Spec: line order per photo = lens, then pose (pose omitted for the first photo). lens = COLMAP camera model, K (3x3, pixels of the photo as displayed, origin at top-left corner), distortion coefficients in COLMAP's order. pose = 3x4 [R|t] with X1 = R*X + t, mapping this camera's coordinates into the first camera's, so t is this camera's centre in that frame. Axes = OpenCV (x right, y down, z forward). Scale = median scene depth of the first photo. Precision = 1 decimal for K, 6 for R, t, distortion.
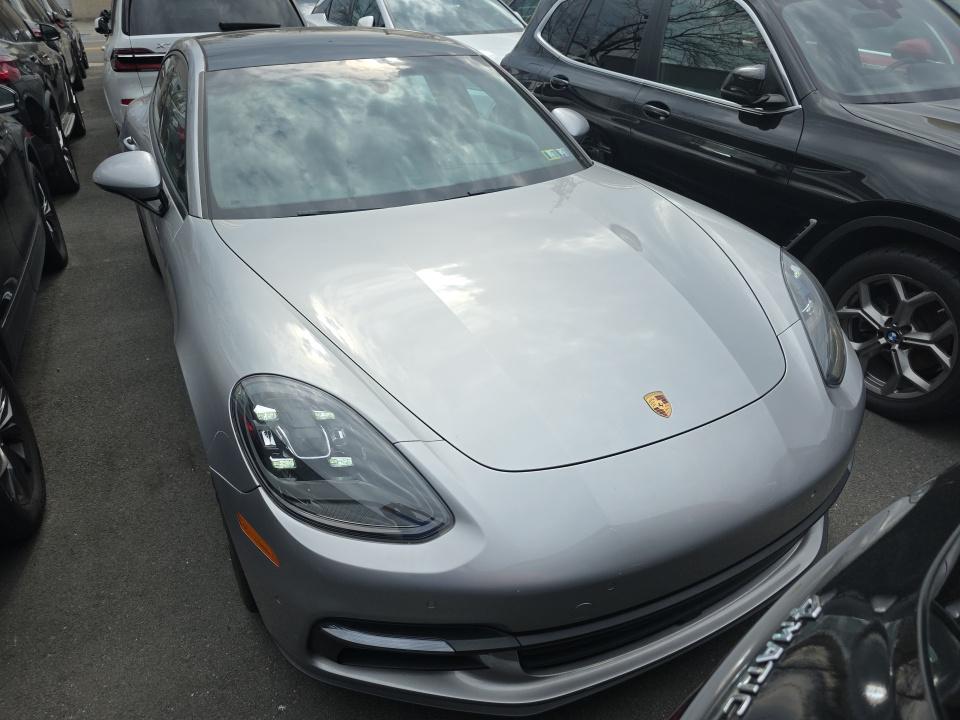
lens RADIAL K [[660.5, 0, 476.3], [0, 660.5, 366.2], [0, 0, 1]] dist [0.031724, -0.025660]
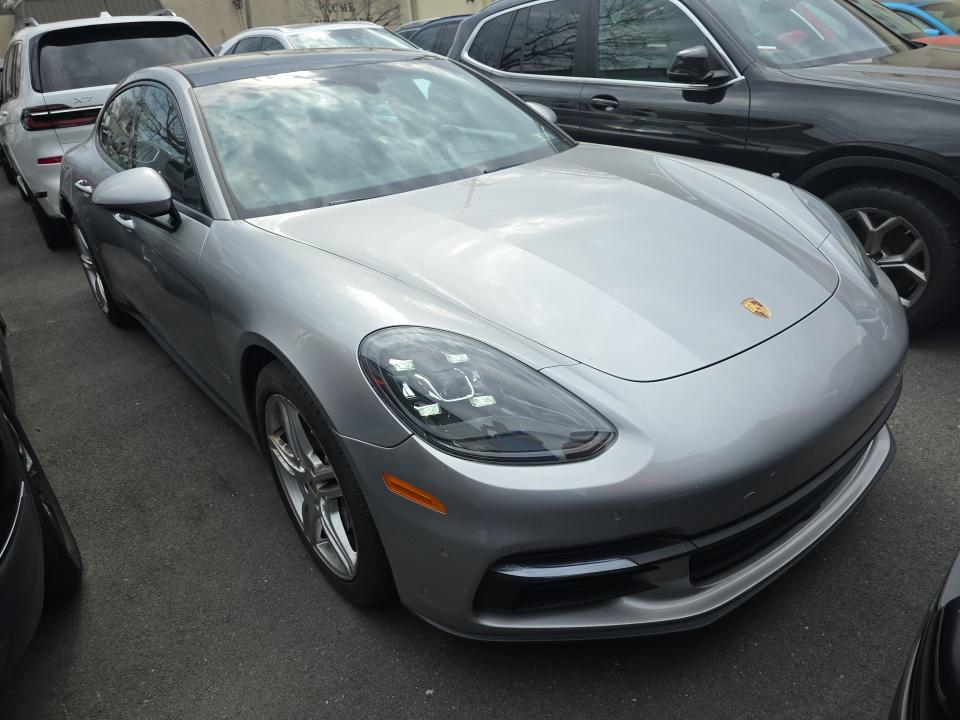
lens RADIAL K [[660.5, 0, 479.7], [0, 660.5, 352.2], [0, 0, 1]] dist [0.031724, -0.025660]
pose [[0.978321, -0.147097, 0.145777, -0.197954], [0.159036, 0.984504, -0.073882, 0.083303], [-0.132651, 0.095464, 0.986555, 0.013444]]
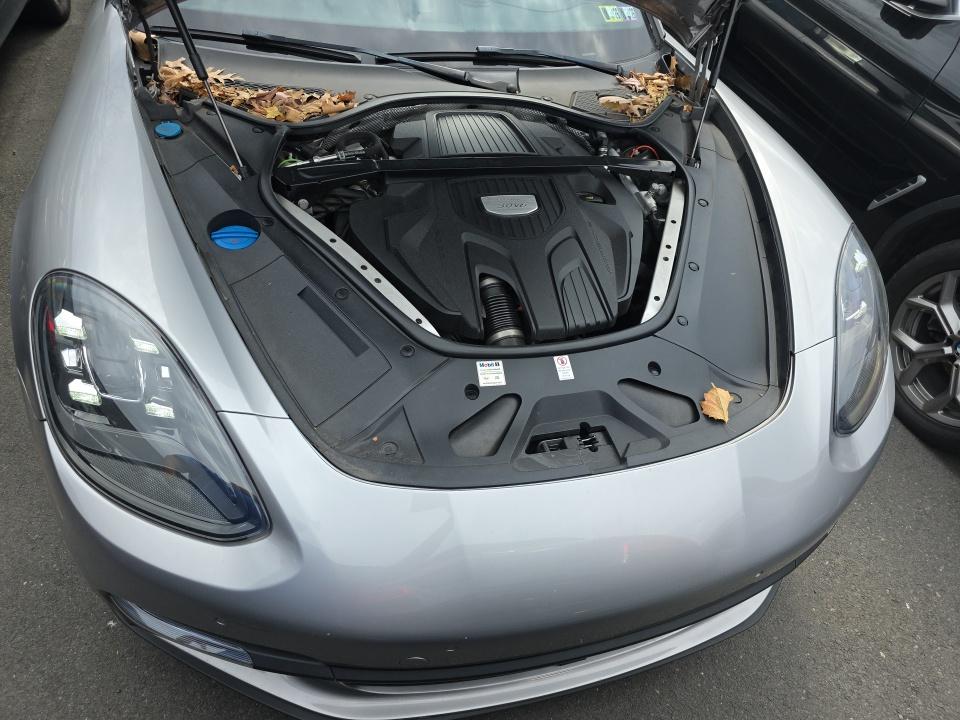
lens RADIAL K [[660.5, 0, 490.5], [0, 660.5, 366.8], [0, 0, 1]] dist [0.031724, -0.025660]
pose [[0.971567, 0.234450, -0.033032, 0.106574], [-0.219735, 0.944818, 0.242974, -0.102551], [0.088174, -0.228807, 0.969470, 0.169499]]
